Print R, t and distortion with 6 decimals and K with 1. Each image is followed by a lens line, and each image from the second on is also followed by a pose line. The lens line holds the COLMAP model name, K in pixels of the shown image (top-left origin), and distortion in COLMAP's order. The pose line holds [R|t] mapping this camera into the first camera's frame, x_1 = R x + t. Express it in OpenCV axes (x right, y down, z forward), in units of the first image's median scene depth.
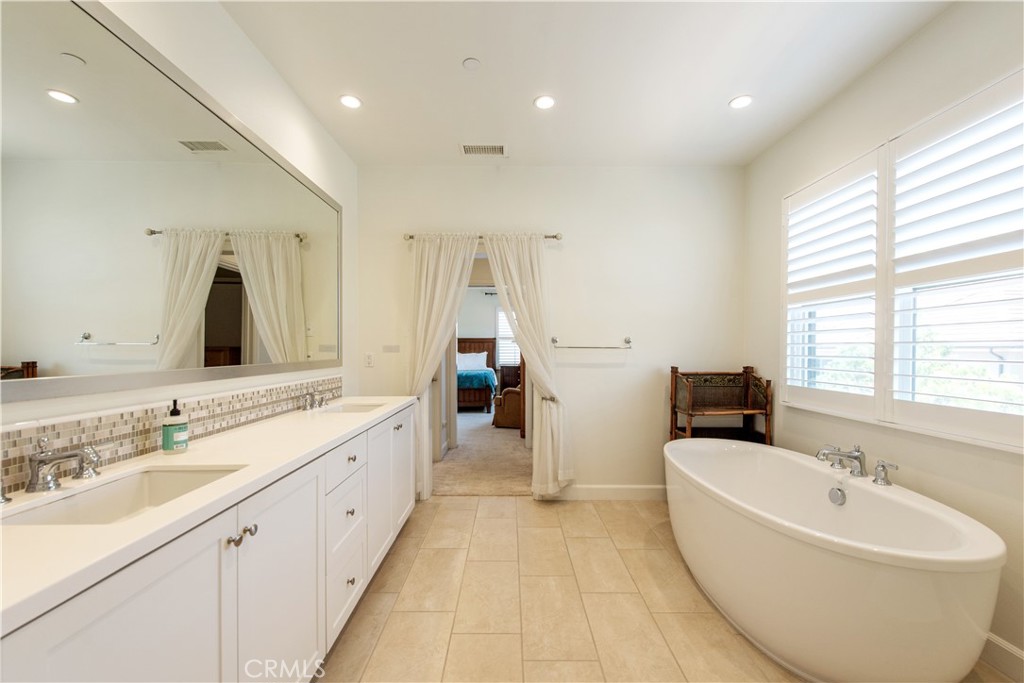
lens RADIAL K [[403.4, 0, 514.0], [0, 403.4, 347.4], [0, 0, 1]] dist [0.007204, -0.000848]
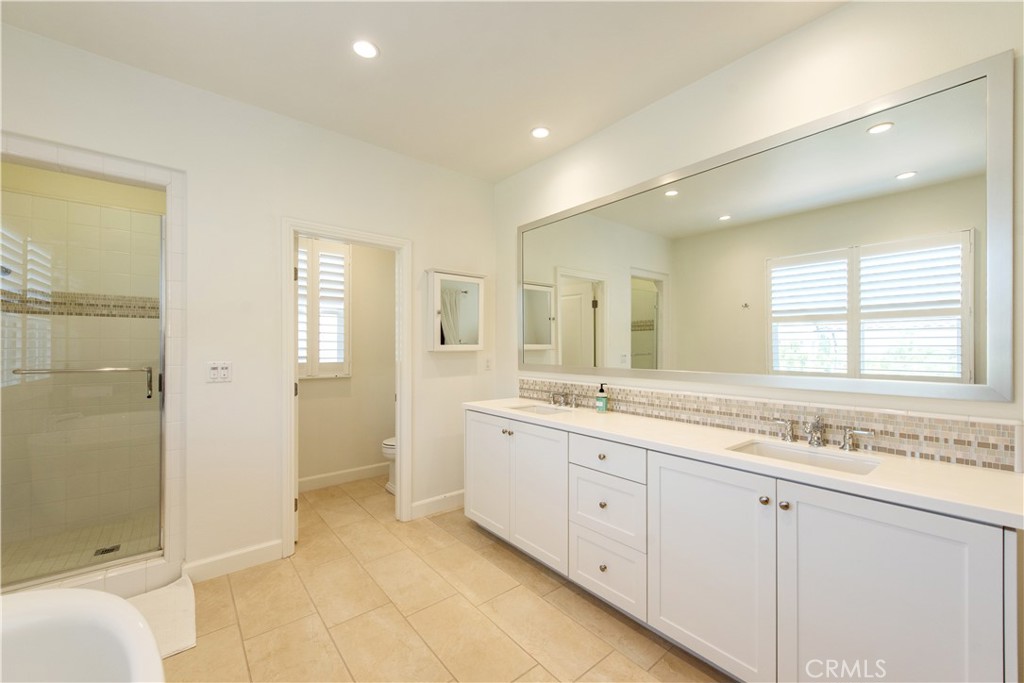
lens RADIAL K [[403.4, 0, 513.1], [0, 403.4, 345.3], [0, 0, 1]] dist [0.007204, -0.000848]
pose [[-0.777707, -0.009648, -0.628553, 0.502851], [-0.002970, 0.999927, -0.011675, -0.017376], [0.628620, -0.007213, -0.777679, 1.750680]]
